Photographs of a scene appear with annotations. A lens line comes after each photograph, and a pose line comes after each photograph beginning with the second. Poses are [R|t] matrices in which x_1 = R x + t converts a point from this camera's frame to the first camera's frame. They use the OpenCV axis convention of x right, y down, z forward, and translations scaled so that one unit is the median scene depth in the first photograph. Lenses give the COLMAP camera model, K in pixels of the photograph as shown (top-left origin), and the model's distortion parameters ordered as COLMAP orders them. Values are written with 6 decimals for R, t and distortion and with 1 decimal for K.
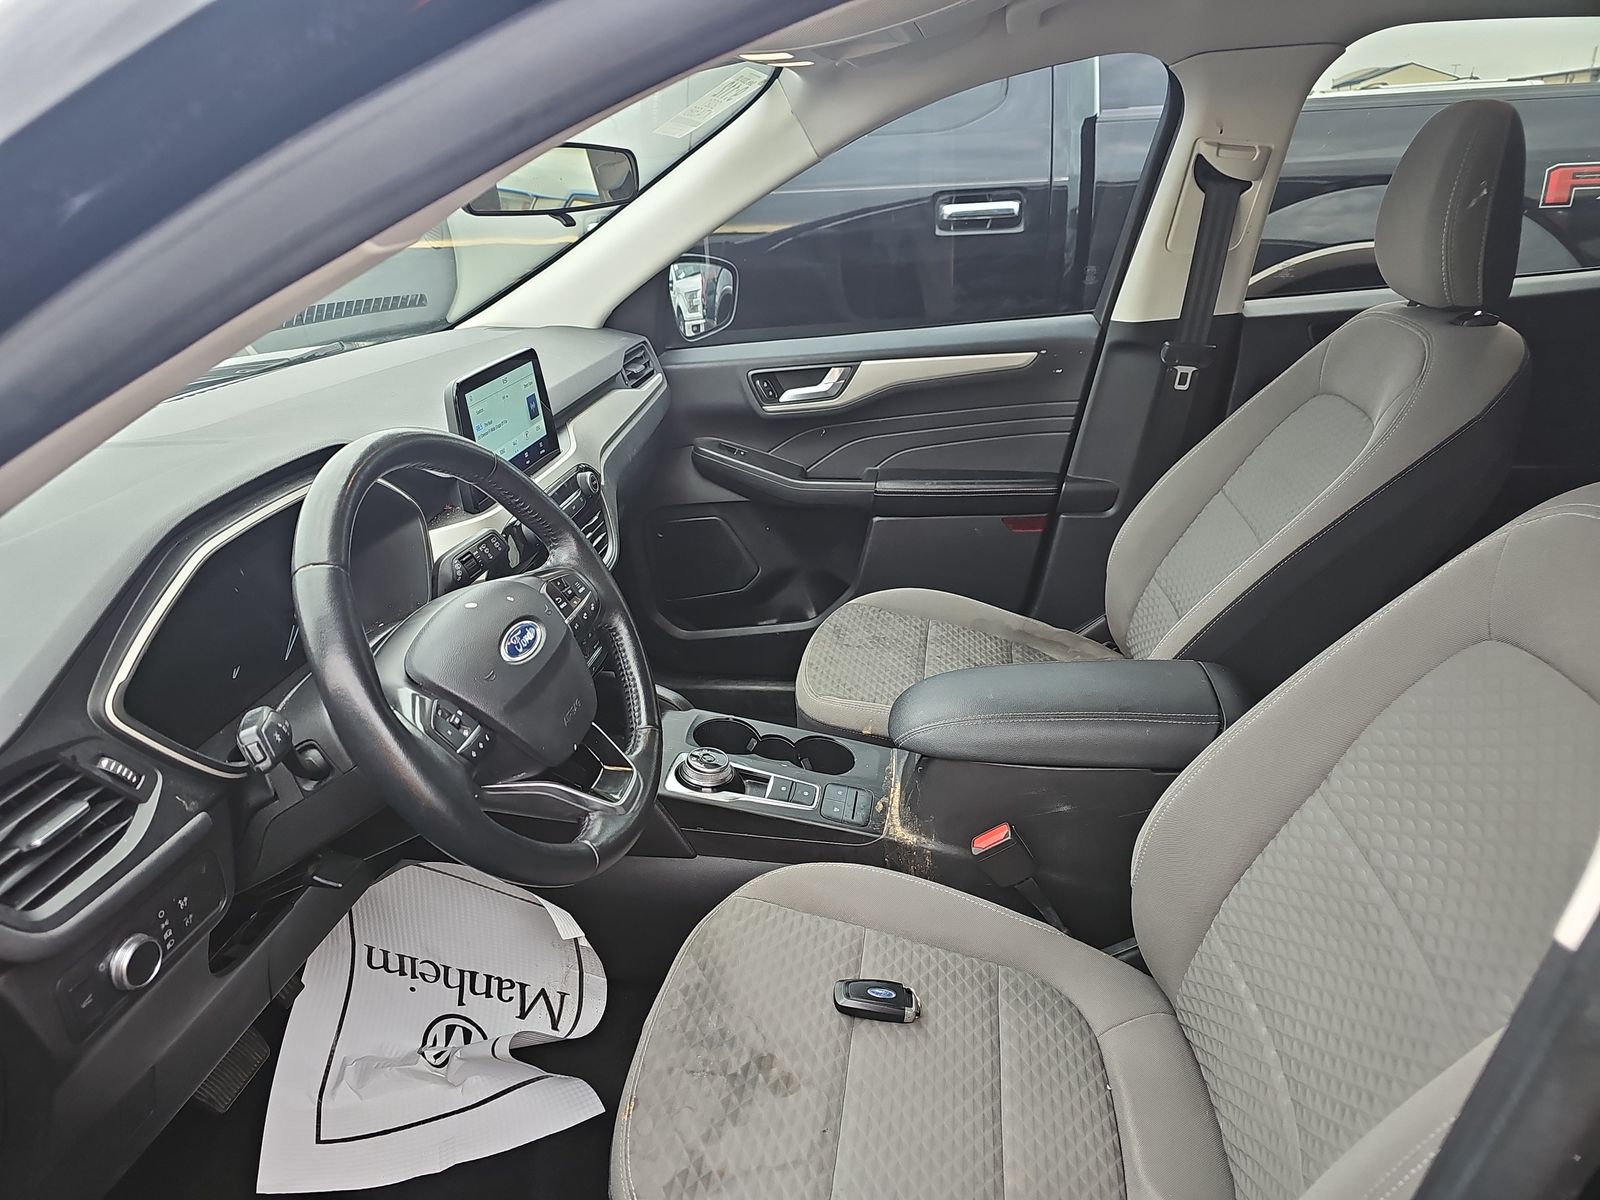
lens RADIAL K [[1052.3, 0, 785.5], [0, 1052.3, 619.6], [0, 0, 1]] dist [0.026669, -0.024226]
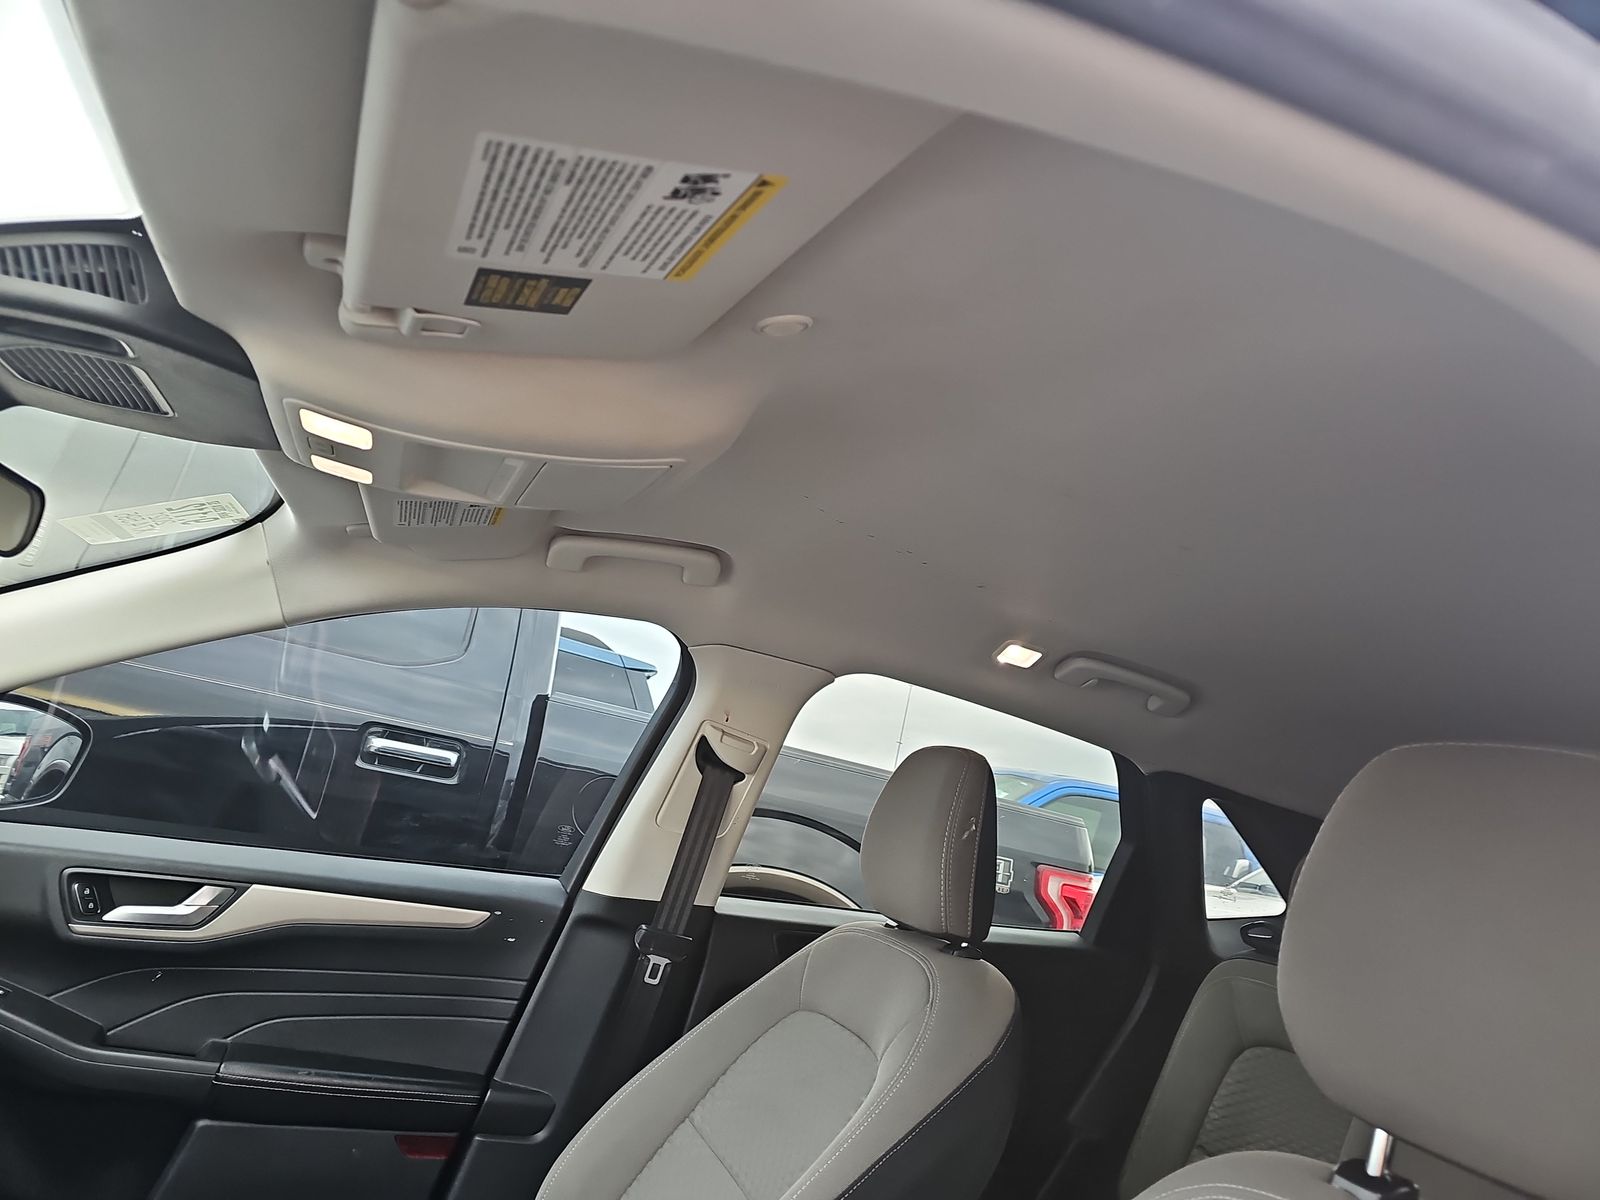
lens RADIAL K [[1052.3, 0, 827.8], [0, 1052.3, 592.4], [0, 0, 1]] dist [0.026669, -0.024226]
pose [[0.810212, 0.323219, 0.488965, -0.030896], [-0.009745, 0.841529, -0.540125, -0.020884], [-0.586056, 0.432850, 0.684966, 0.173576]]
